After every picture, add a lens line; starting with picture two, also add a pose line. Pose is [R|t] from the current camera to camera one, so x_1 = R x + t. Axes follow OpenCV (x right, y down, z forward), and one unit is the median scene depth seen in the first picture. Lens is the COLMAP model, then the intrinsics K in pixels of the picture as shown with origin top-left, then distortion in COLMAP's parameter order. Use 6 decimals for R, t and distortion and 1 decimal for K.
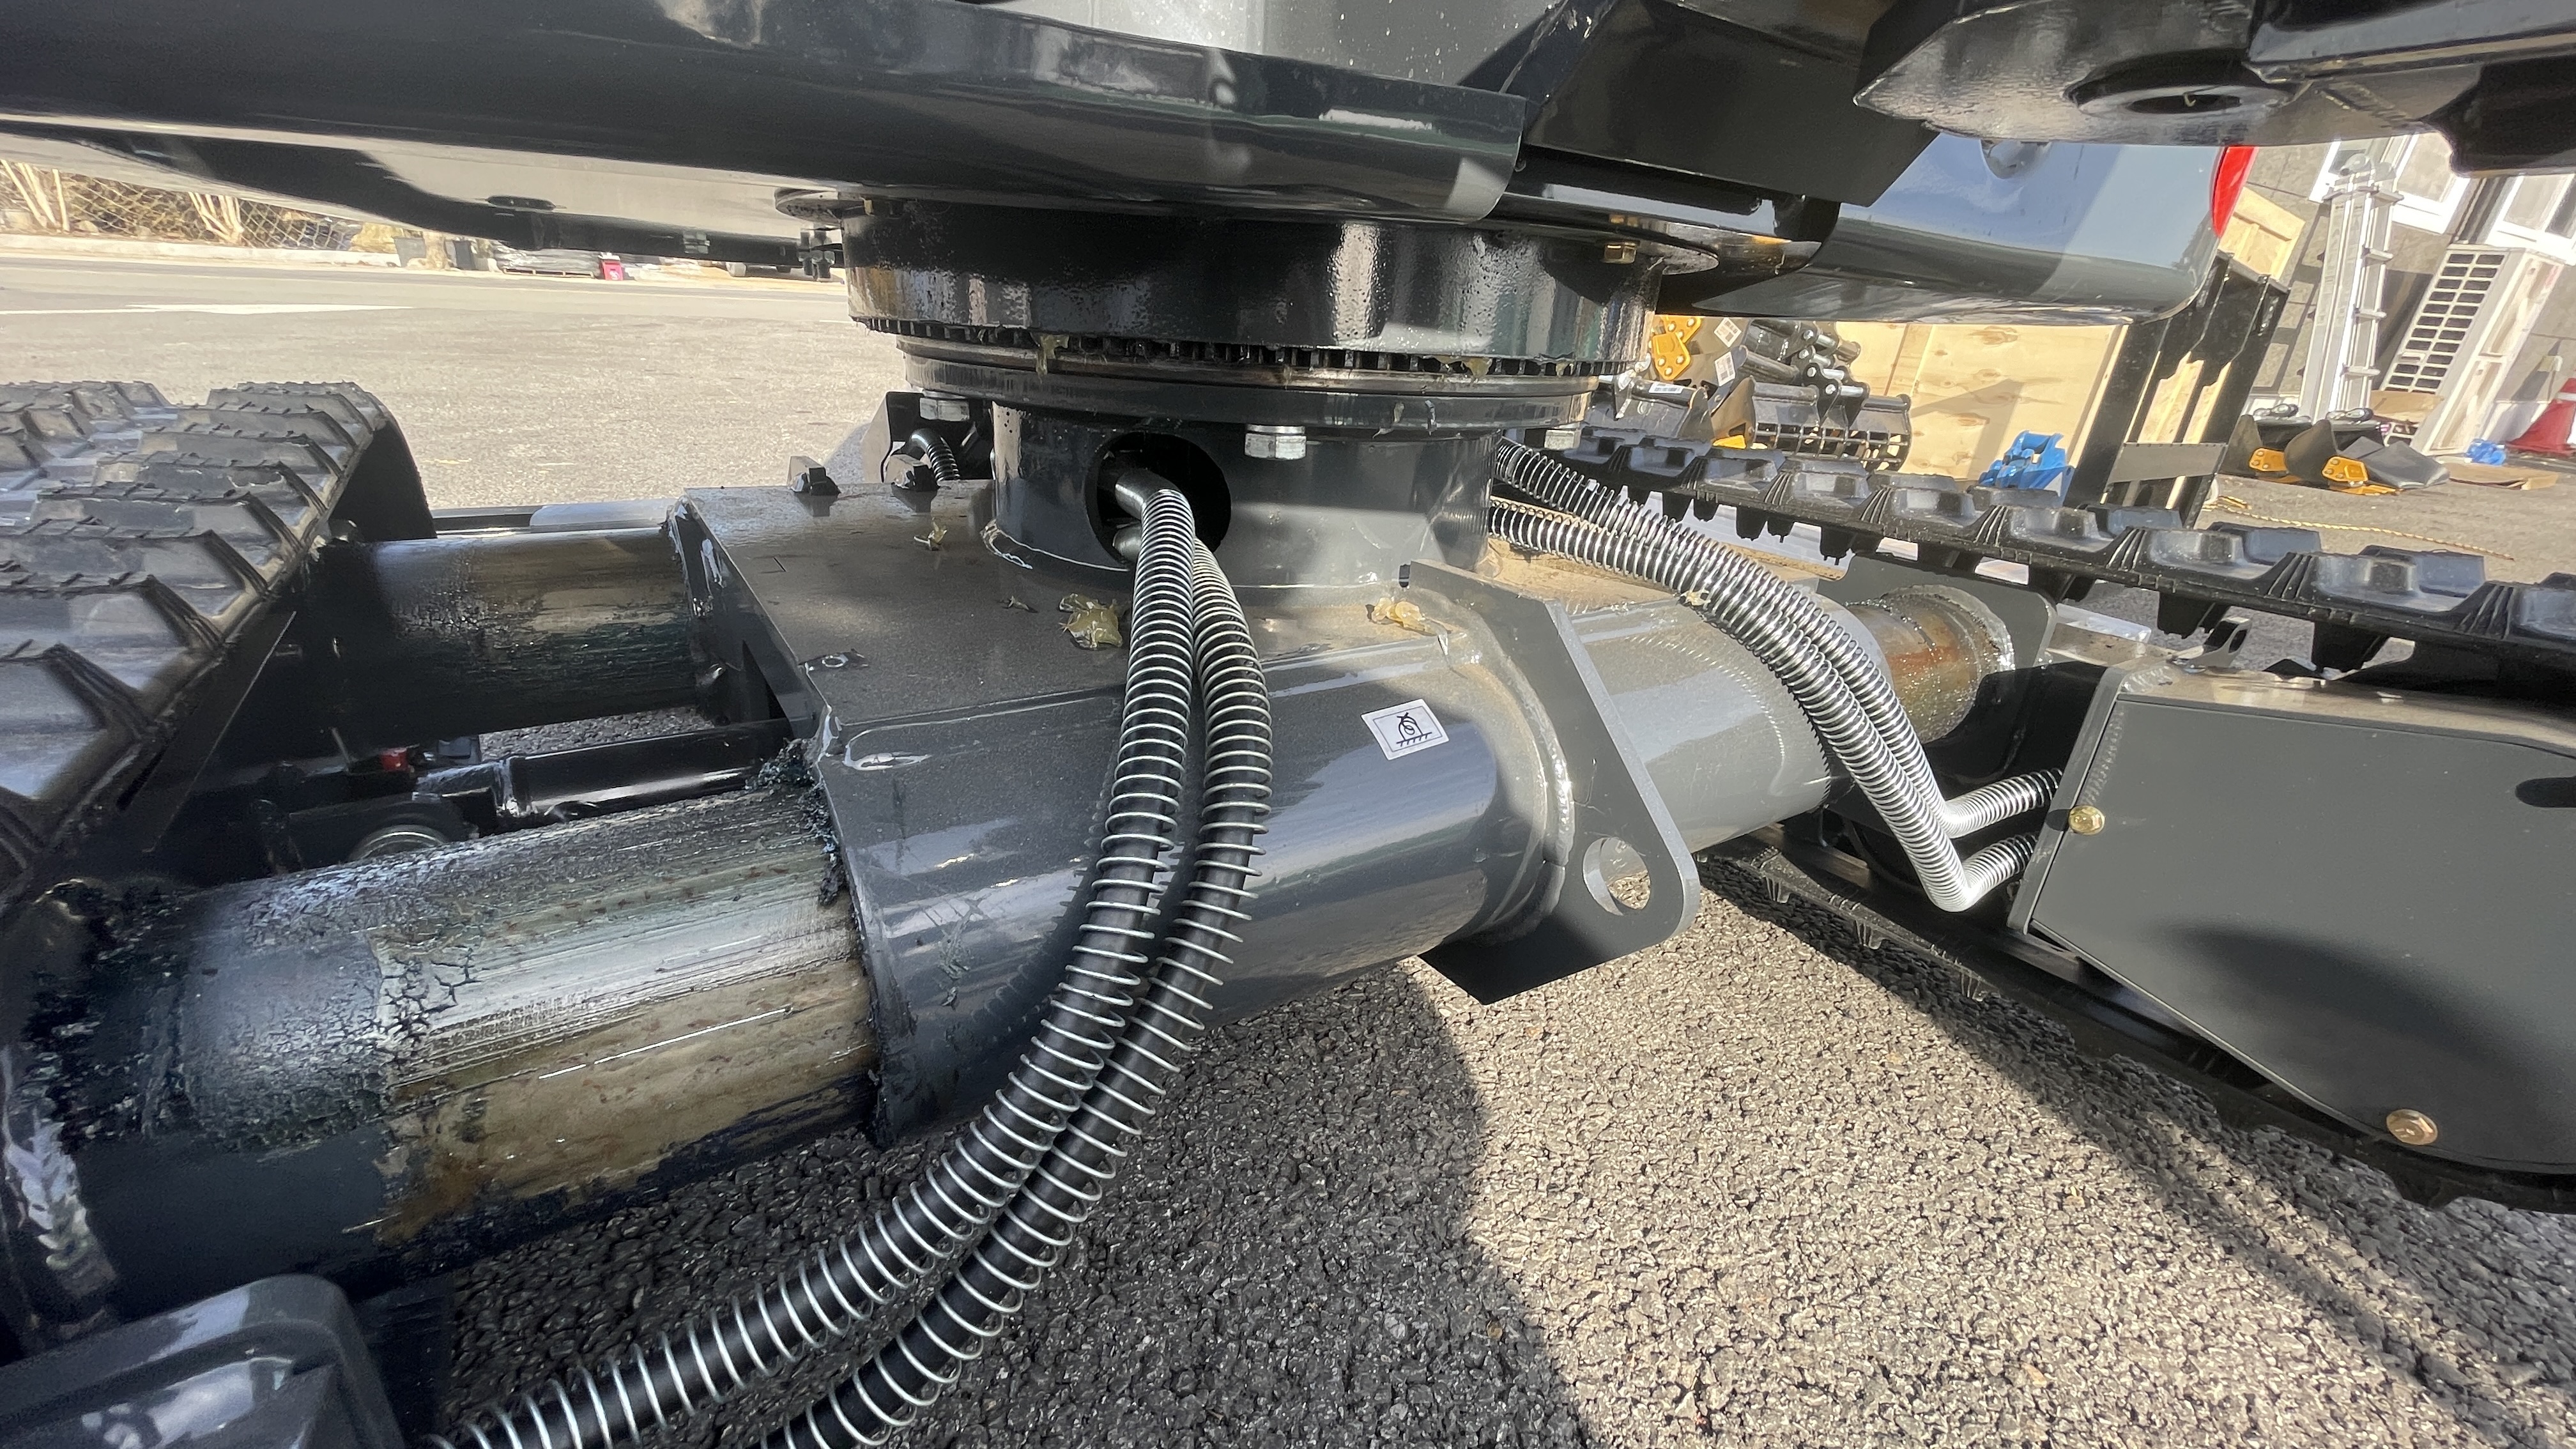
lens RADIAL K [[1036.7, 0, 1284.4], [0, 1036.7, 718.6], [0, 0, 1]] dist [-0.001638, -0.000280]
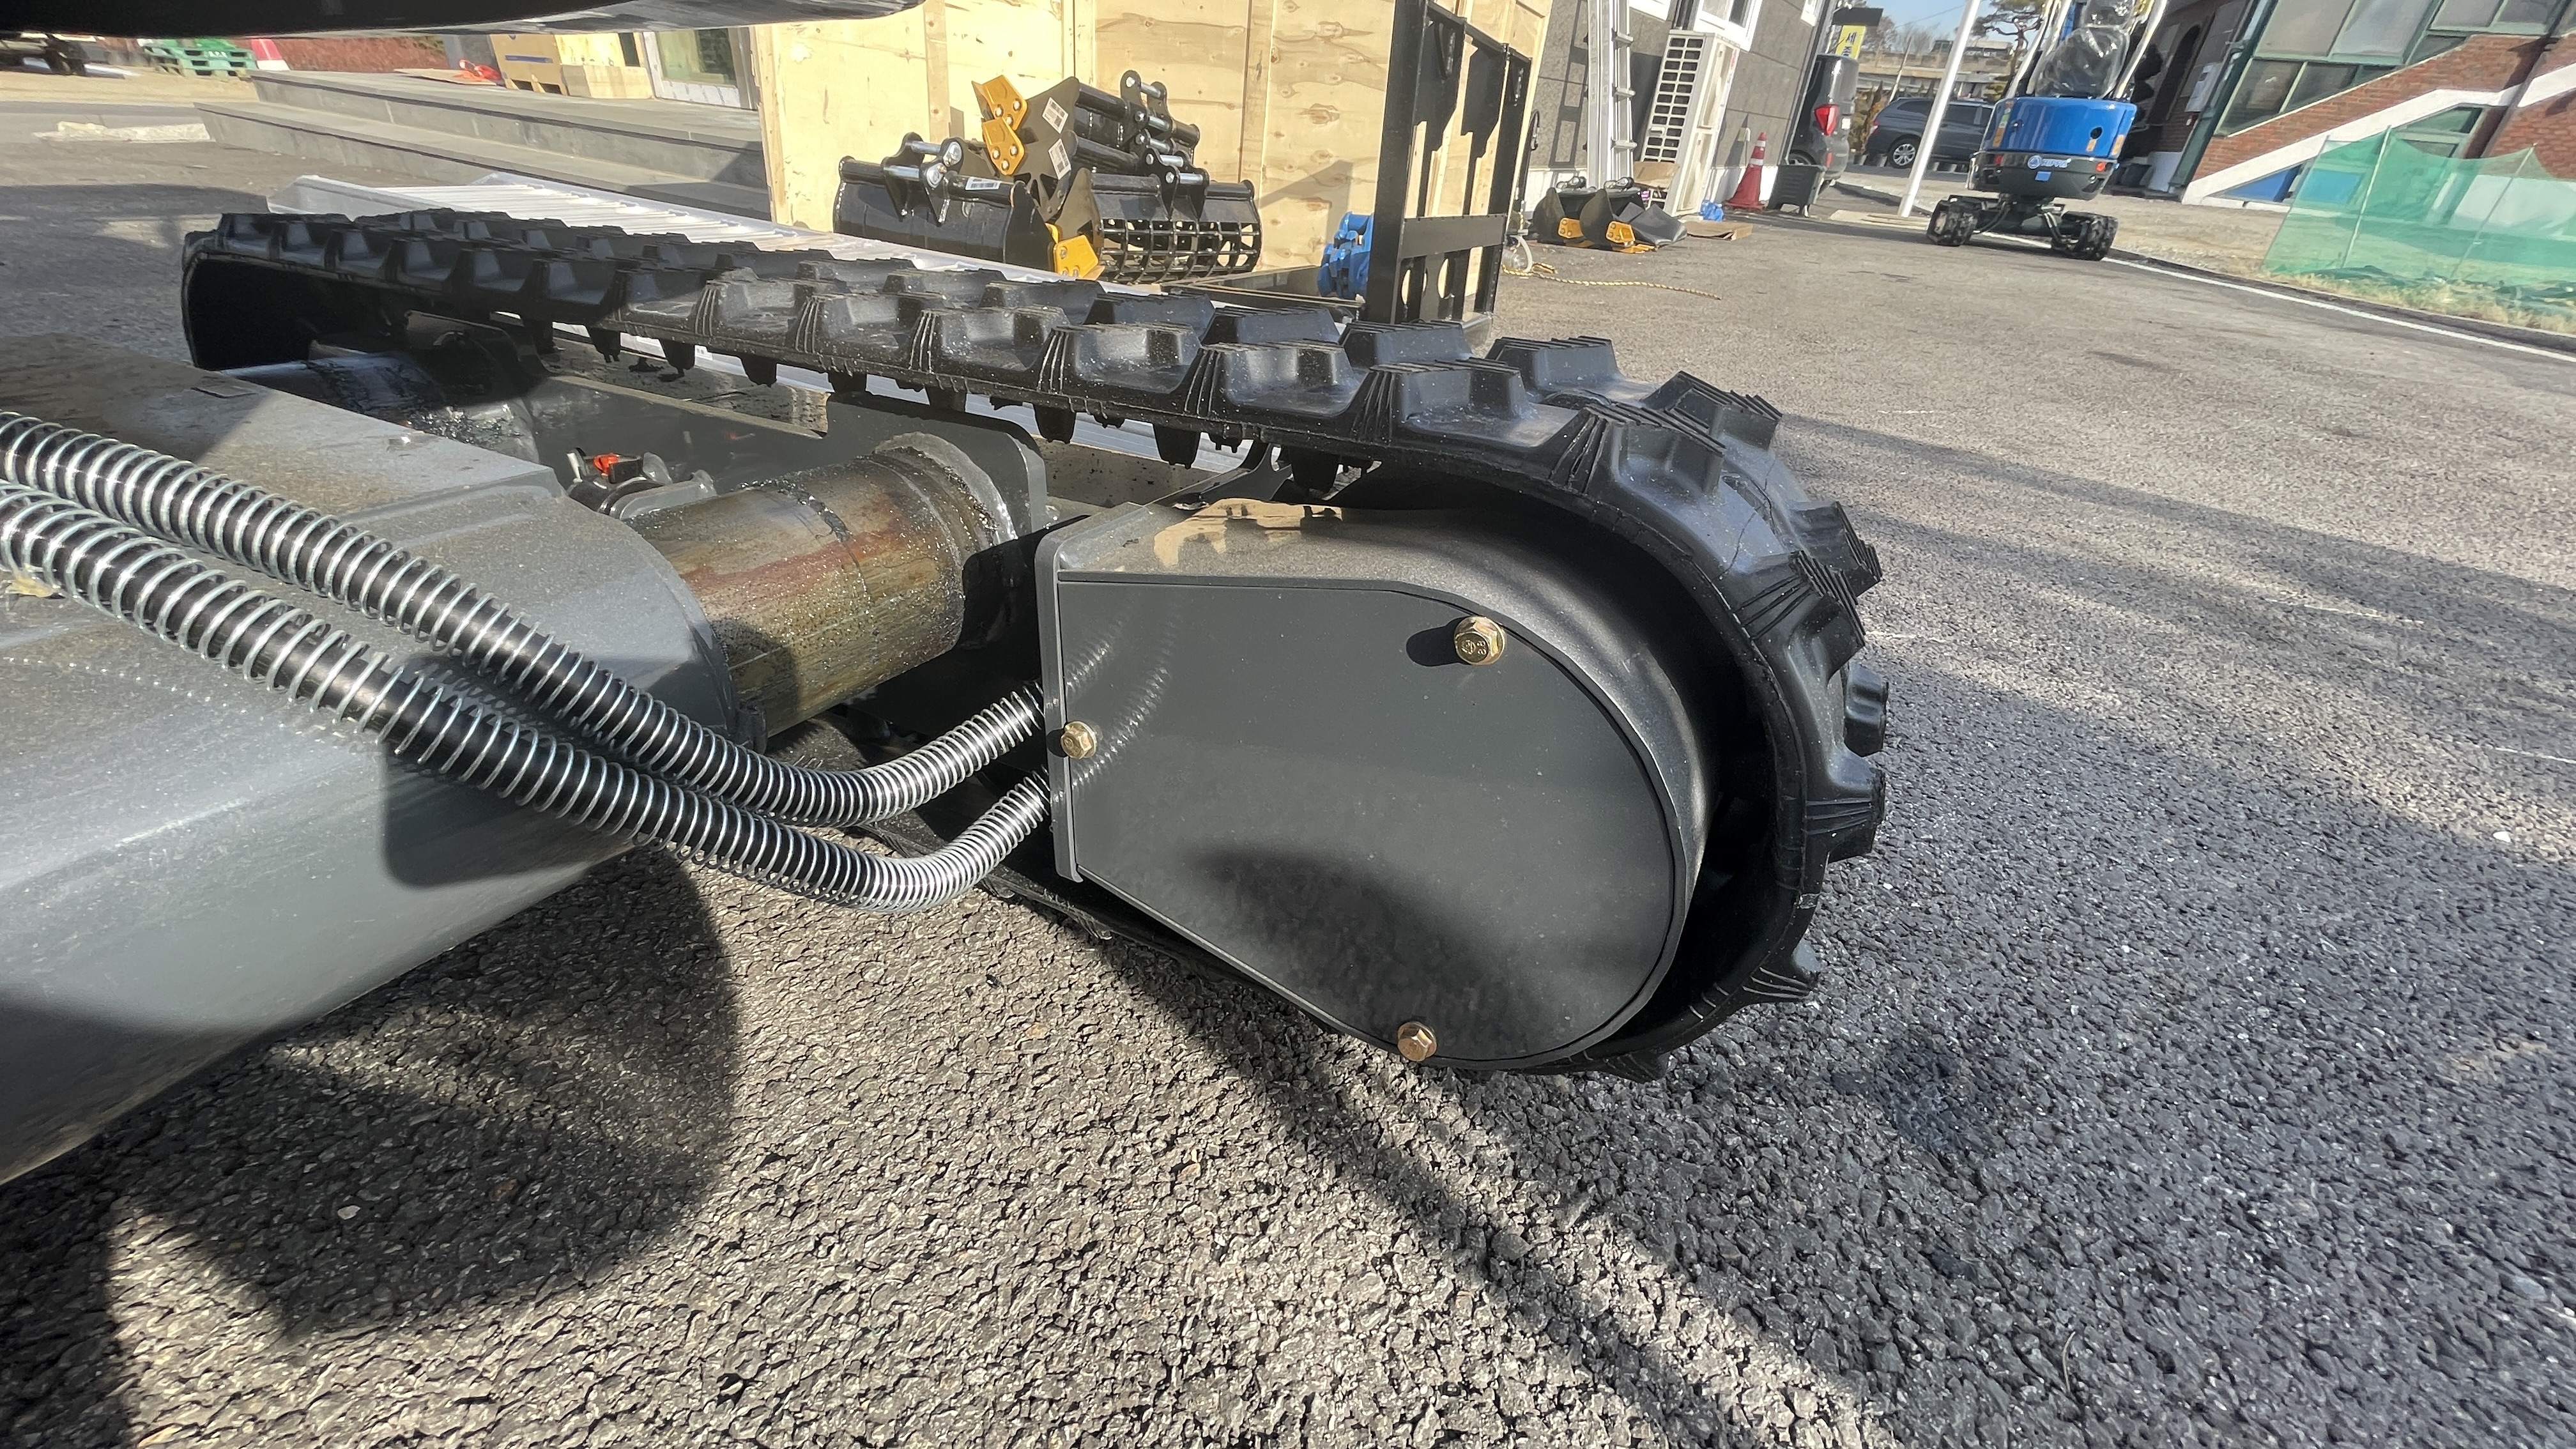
lens RADIAL K [[1036.7, 0, 1282.4], [0, 1036.7, 716.9], [0, 0, 1]] dist [-0.001638, -0.000280]
pose [[0.886977, -0.246742, 0.390372, 0.122809], [0.182834, 0.963854, 0.193798, -0.007306], [-0.424080, -0.100521, 0.900029, 0.052643]]
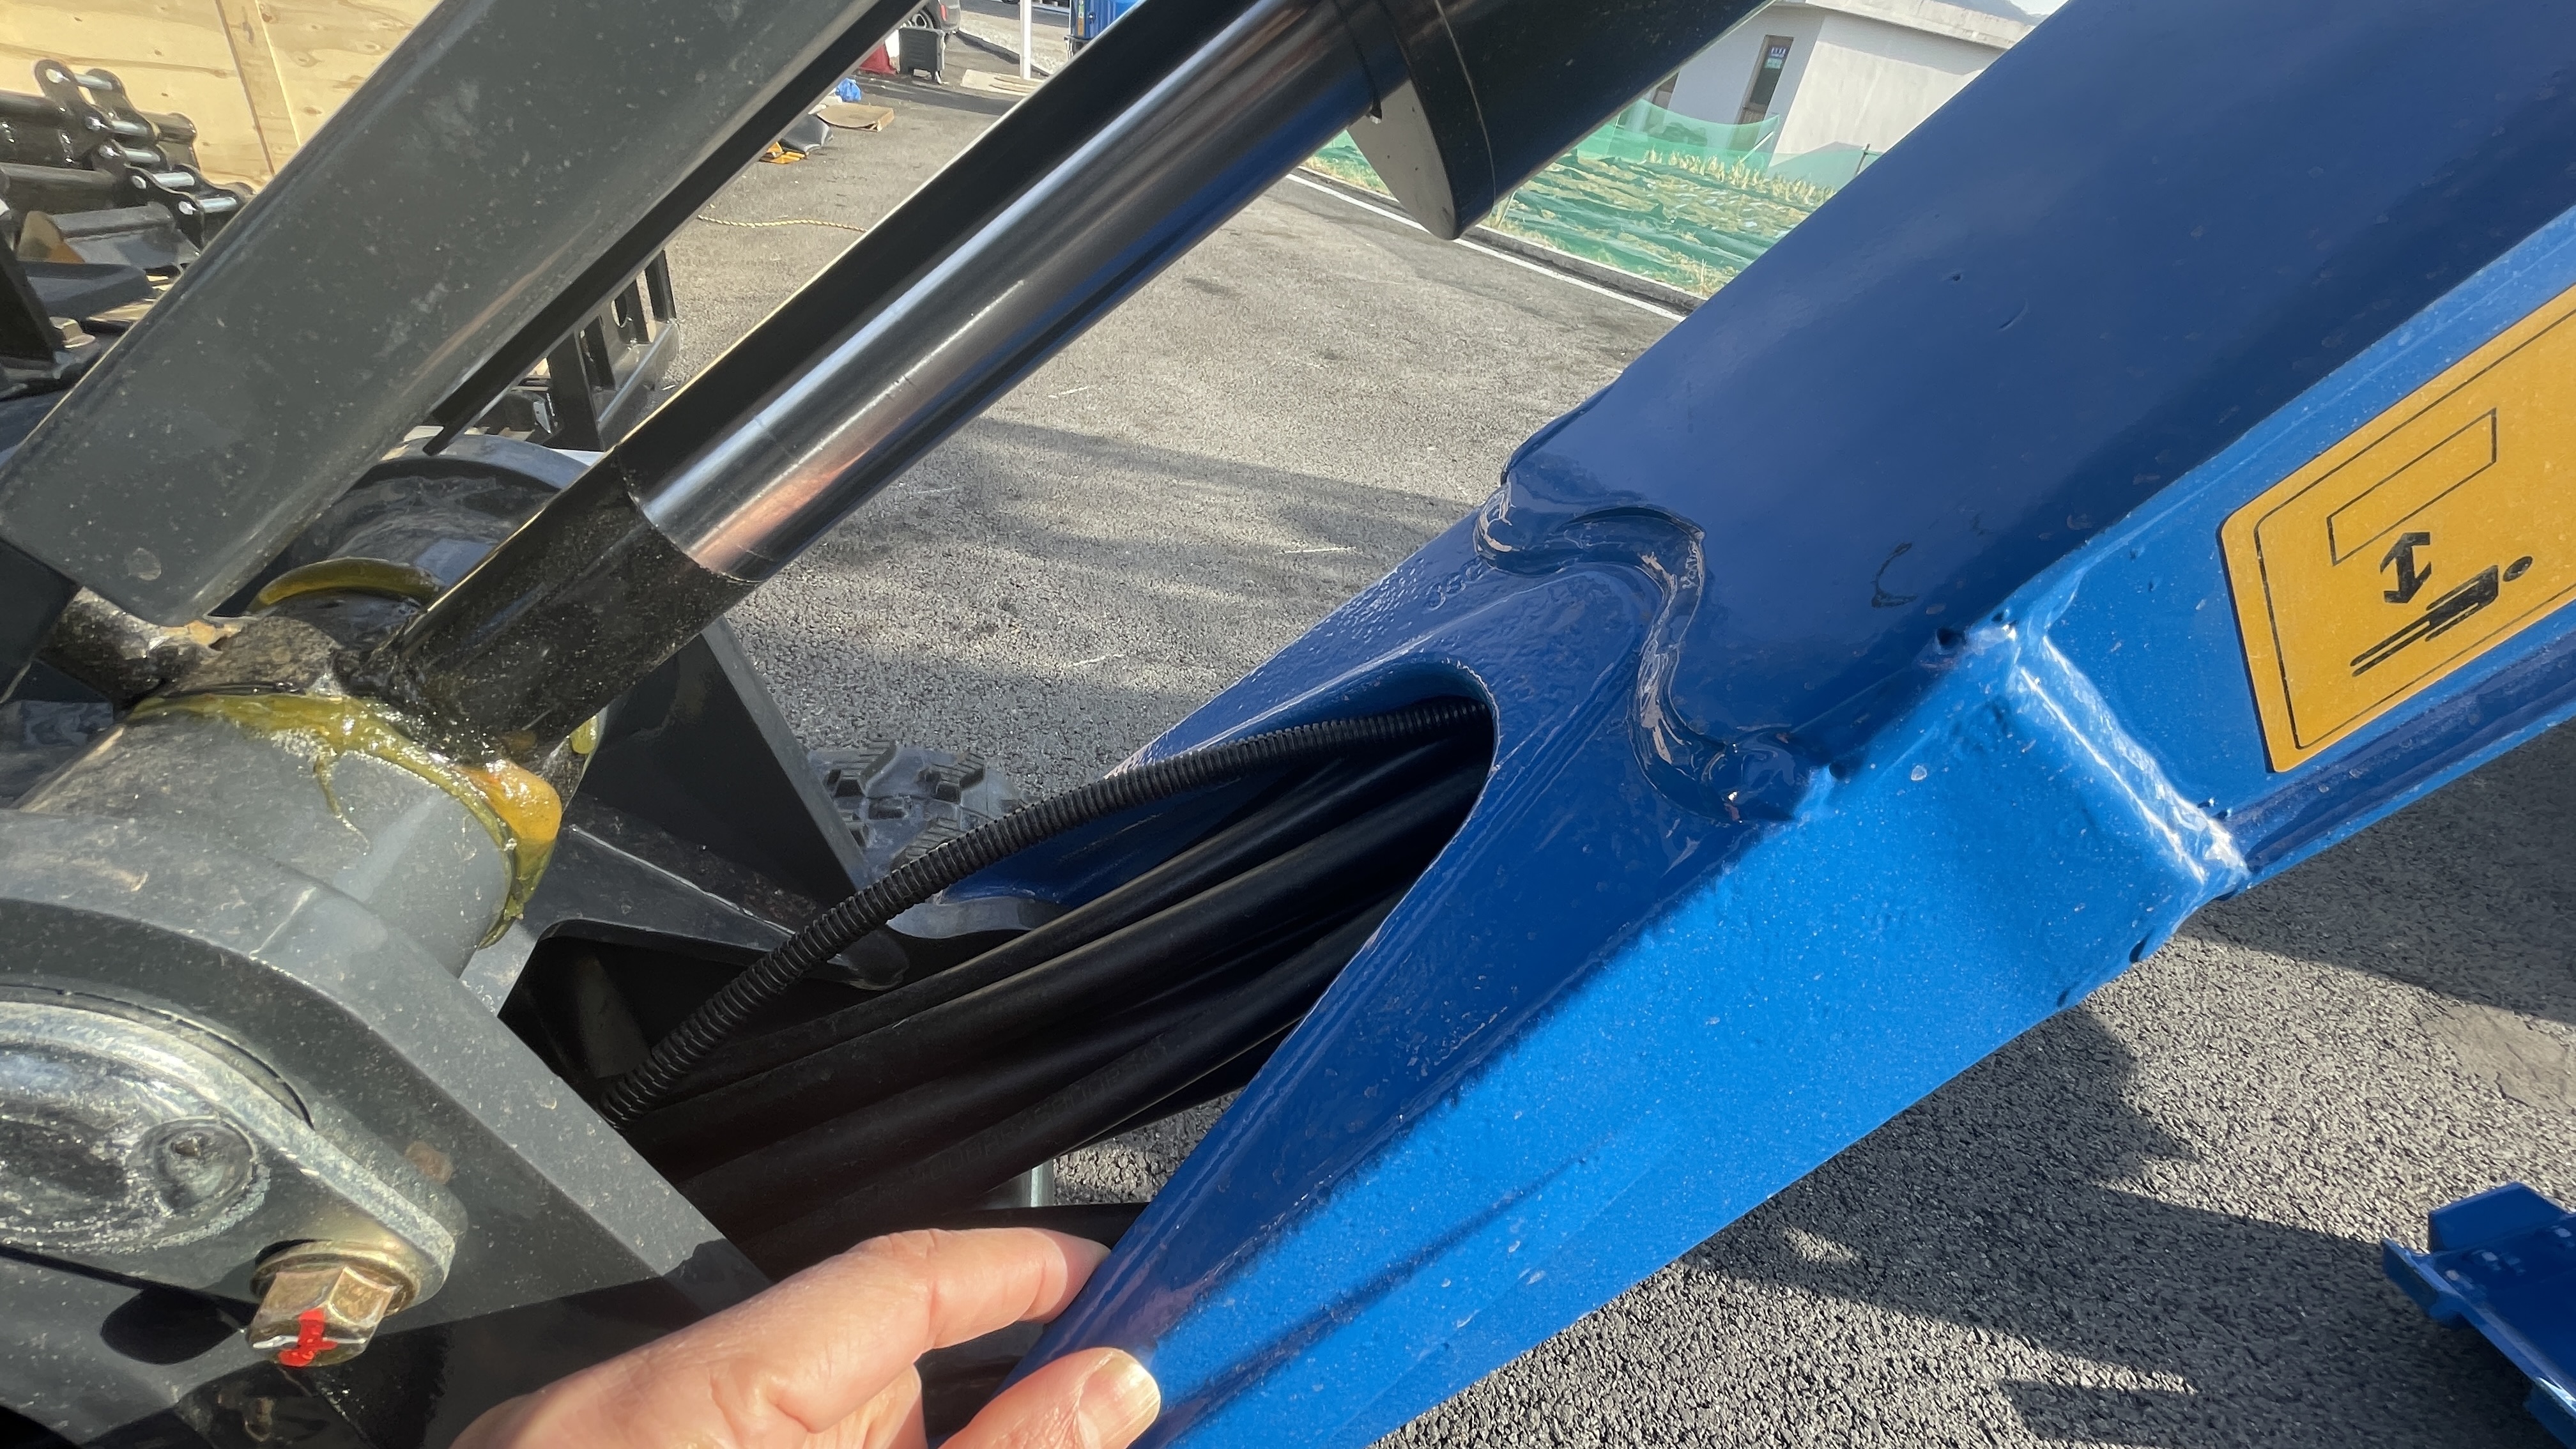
lens RADIAL K [[1036.7, 0, 1282.6], [0, 1036.7, 715.6], [0, 0, 1]] dist [-0.001638, -0.000280]
pose [[0.385669, -0.530277, 0.755027, 0.062365], [0.257760, 0.847678, 0.463684, -0.140513], [-0.885900, 0.015787, 0.463607, -0.063382]]
